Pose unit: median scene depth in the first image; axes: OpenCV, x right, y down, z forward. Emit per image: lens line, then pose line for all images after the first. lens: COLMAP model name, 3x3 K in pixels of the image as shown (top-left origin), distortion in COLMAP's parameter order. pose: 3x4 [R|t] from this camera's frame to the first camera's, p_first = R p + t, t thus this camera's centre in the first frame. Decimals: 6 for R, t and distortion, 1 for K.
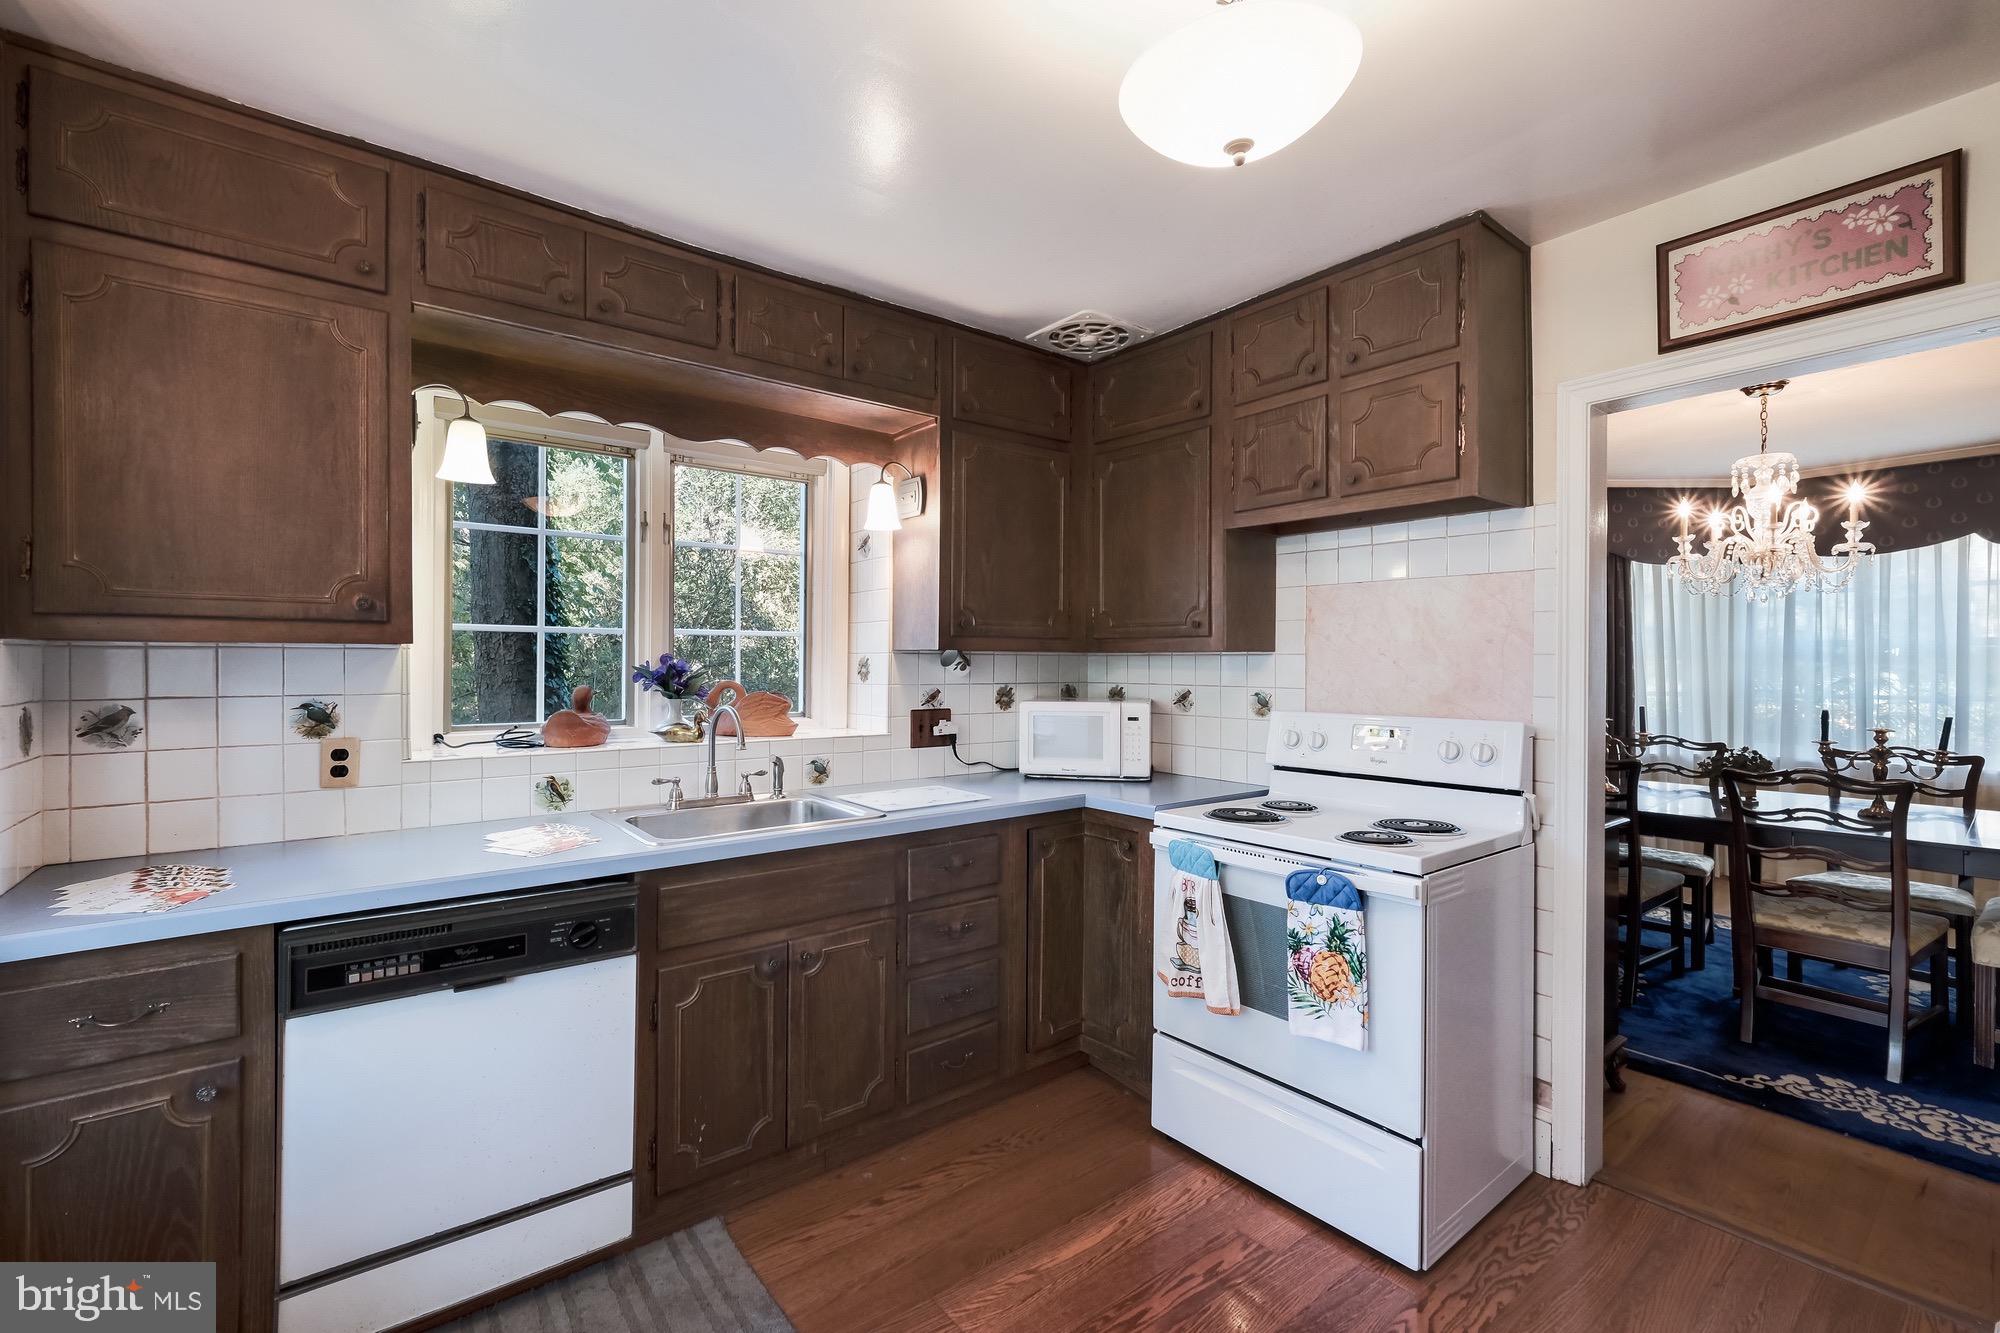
lens RADIAL K [[859.1, 0, 998.2], [0, 859.1, 657.5], [0, 0, 1]] dist [0.002687, -0.000092]
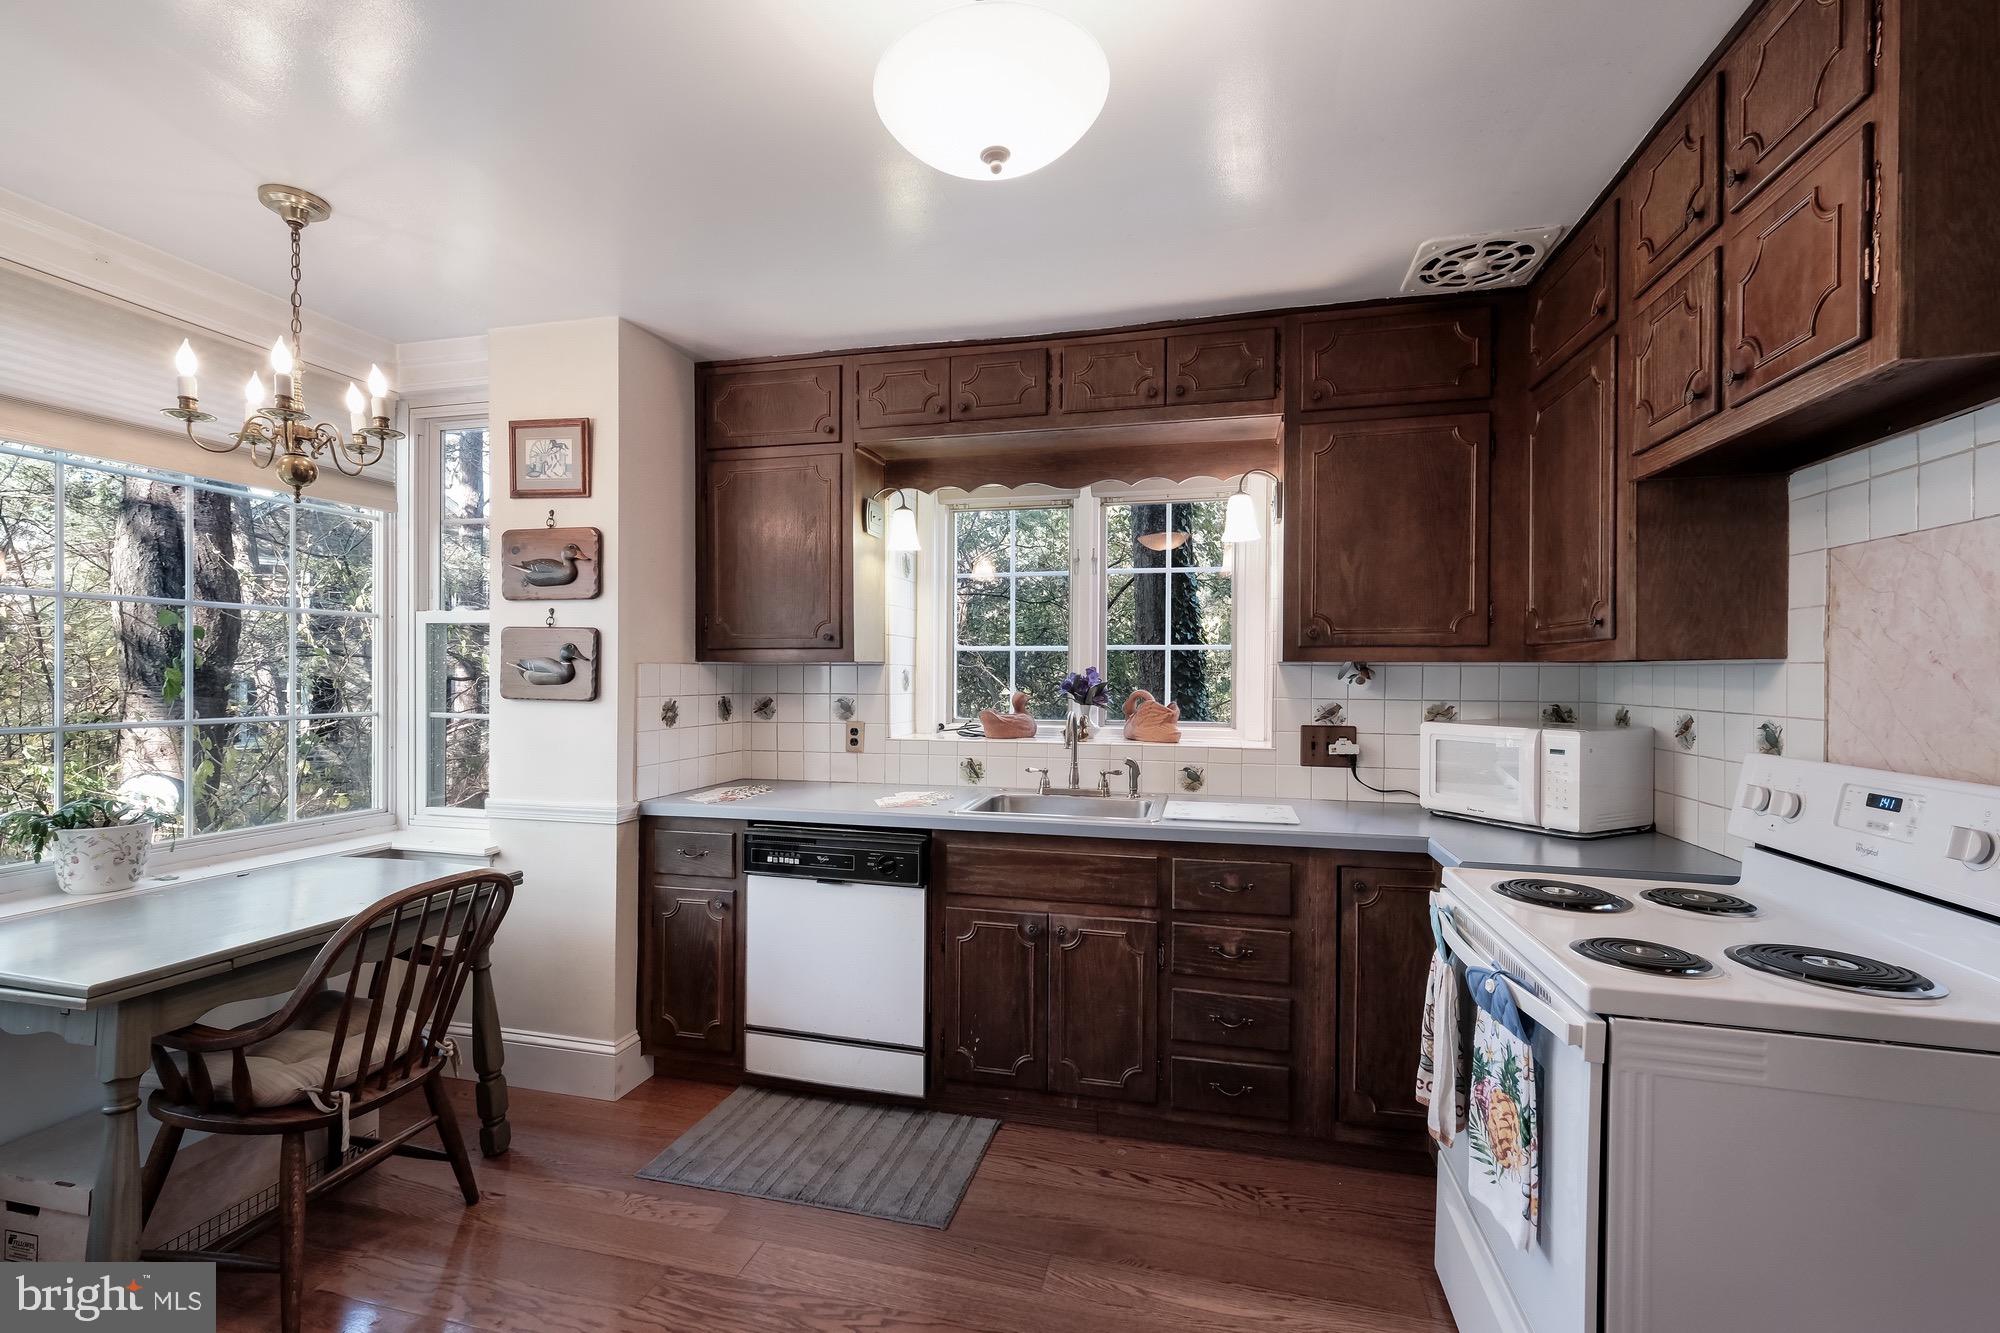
lens RADIAL K [[856.6, 0, 1003.8], [0, 856.6, 667.8], [0, 0, 1]] dist [0.007910, 0.000191]
pose [[0.613703, -0.004065, -0.789527, 0.590470], [0.001976, 0.999992, -0.003612, 0.000709], [0.789535, 0.000657, 0.613705, 0.219171]]
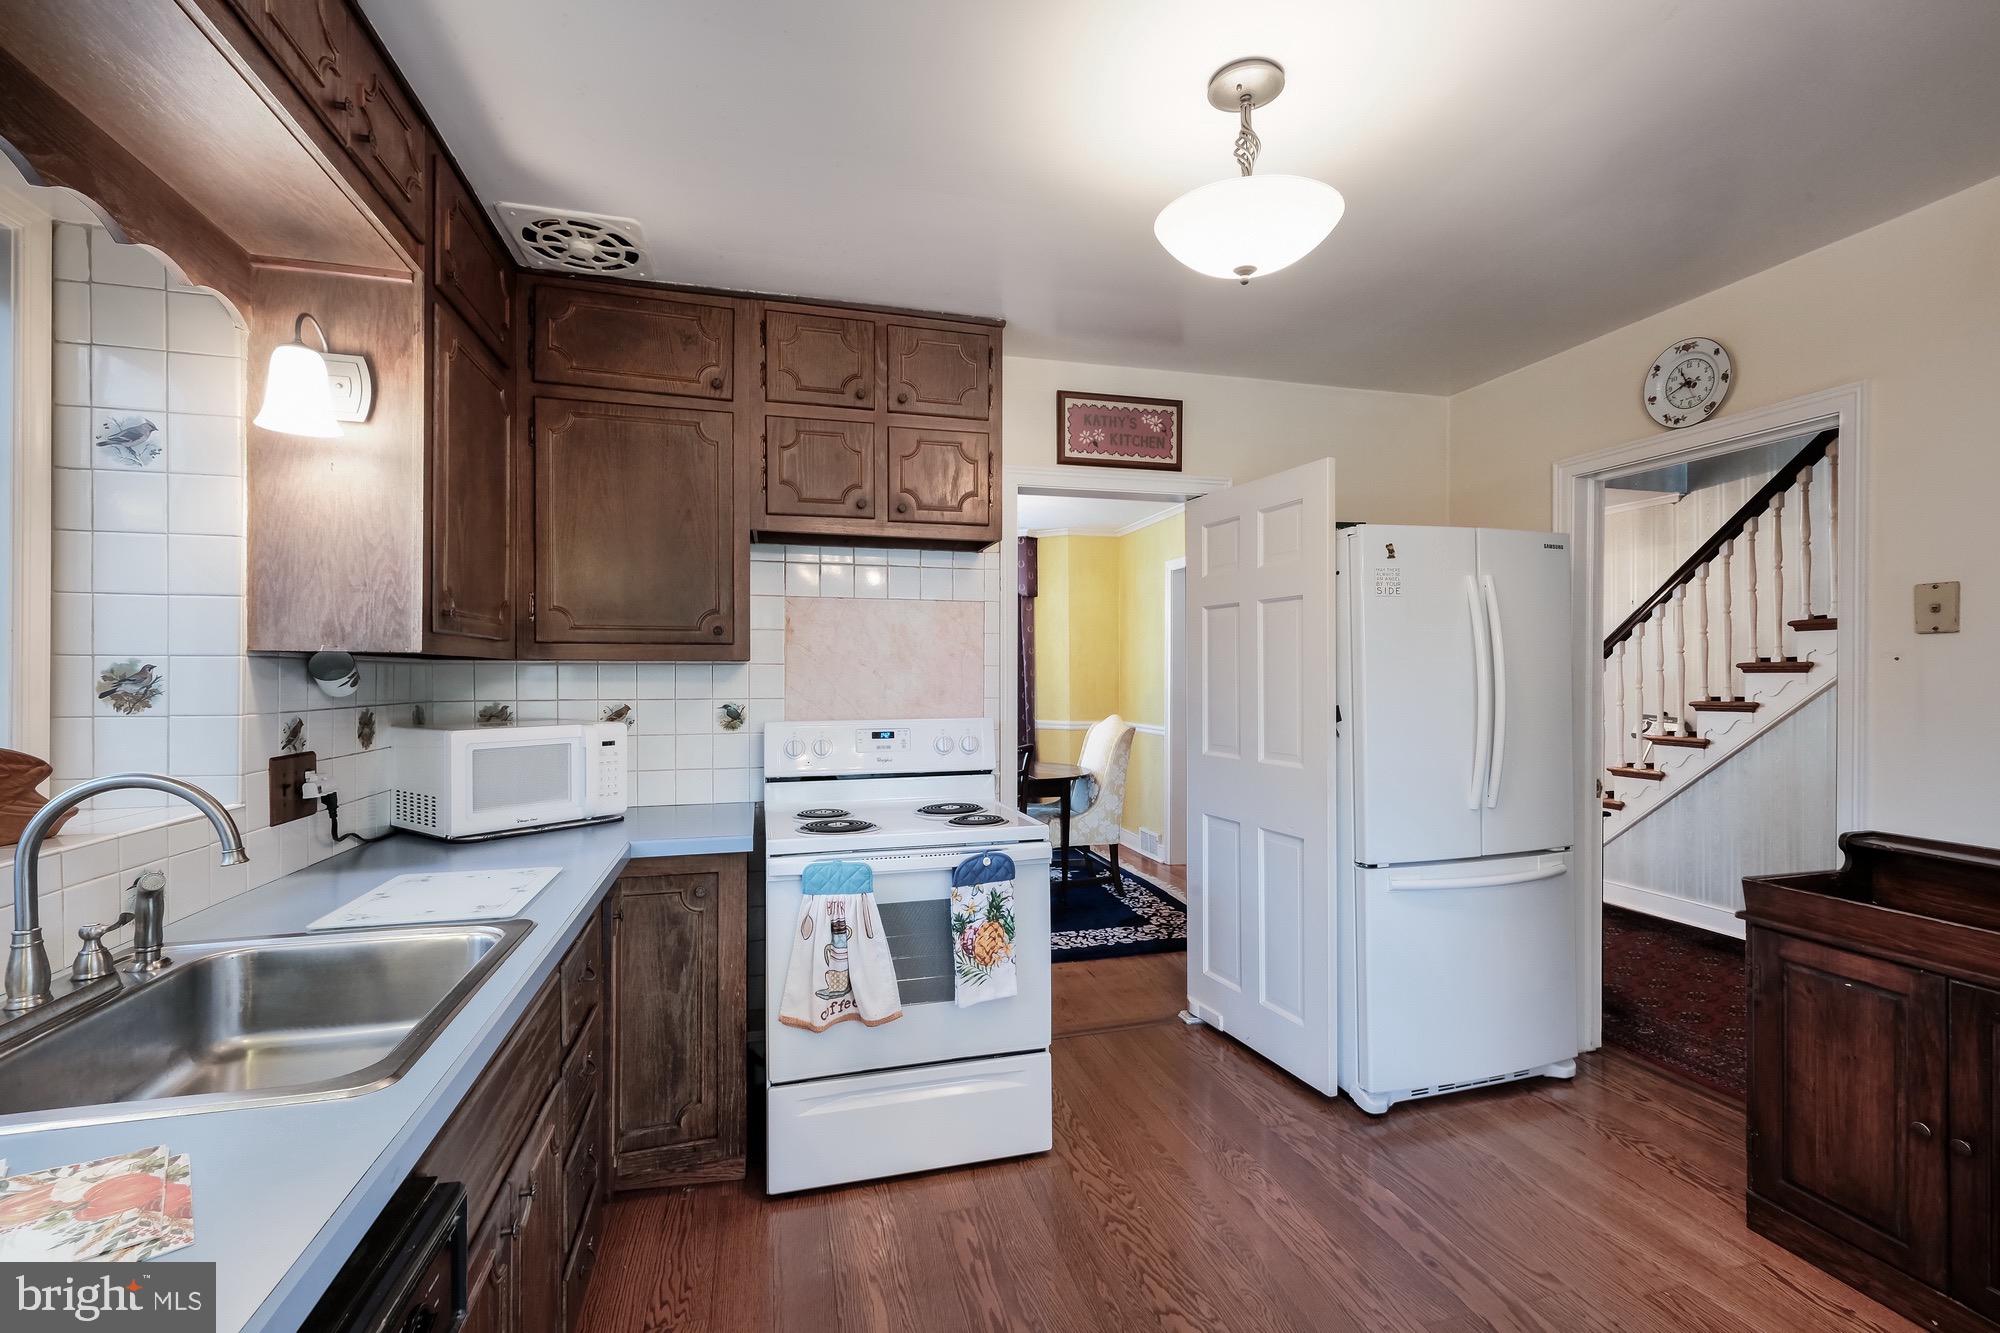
lens RADIAL K [[871.6, 0, 1000.5], [0, 871.6, 670.7], [0, 0, 1]] dist [0.001594, 0.001192]
pose [[0.387869, 0.001585, 0.921713, -0.590253], [-0.001604, 0.999998, -0.001045, 0.005076], [-0.921713, -0.001073, 0.387871, 0.457373]]
